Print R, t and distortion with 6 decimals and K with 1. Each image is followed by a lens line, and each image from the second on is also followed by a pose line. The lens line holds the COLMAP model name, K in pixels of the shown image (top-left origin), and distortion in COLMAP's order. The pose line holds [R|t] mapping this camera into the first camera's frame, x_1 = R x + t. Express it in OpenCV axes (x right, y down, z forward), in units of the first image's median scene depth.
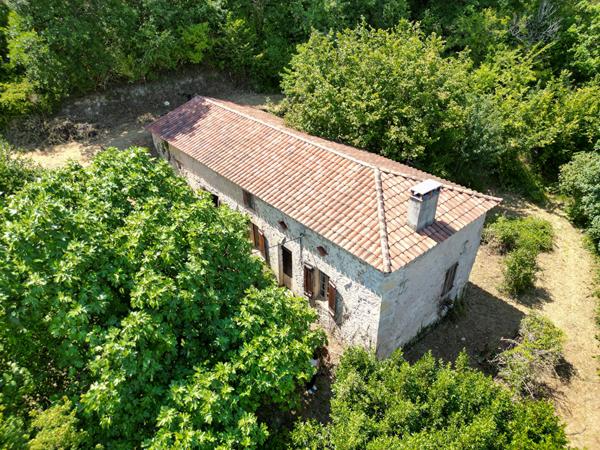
lens RADIAL K [[422.5, 0, 298.6], [0, 422.5, 220.8], [0, 0, 1]] dist [0.024281, -0.014241]
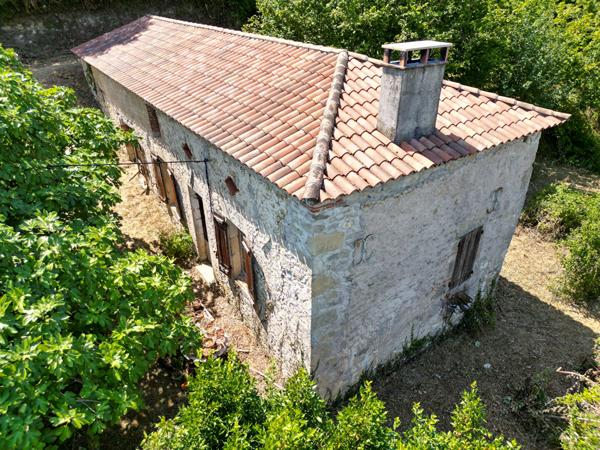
lens RADIAL K [[422.5, 0, 301.2], [0, 422.5, 224.3], [0, 0, 1]] dist [0.024281, -0.014241]
pose [[0.994919, 0.055934, -0.083715, 0.187867], [-0.058120, 0.998023, -0.023901, 0.124011], [0.082212, 0.028645, 0.996203, 0.428453]]
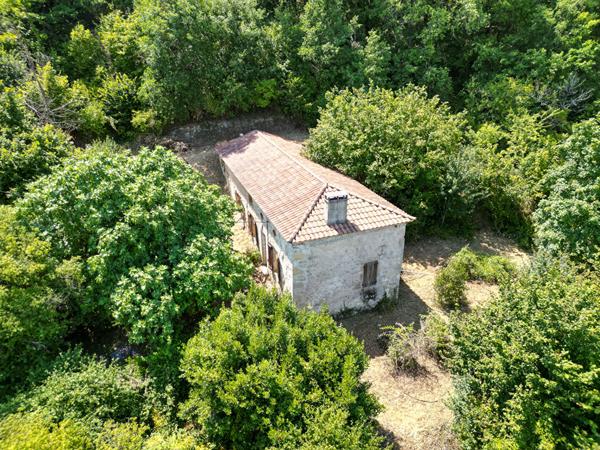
lens RADIAL K [[422.5, 0, 300.7], [0, 422.5, 225.6], [0, 0, 1]] dist [0.024281, -0.014241]
pose [[0.944398, 0.146269, -0.294478, 0.534788], [-0.176013, 0.981370, -0.077024, 0.135274], [0.277725, 0.124573, 0.952549, -0.337842]]
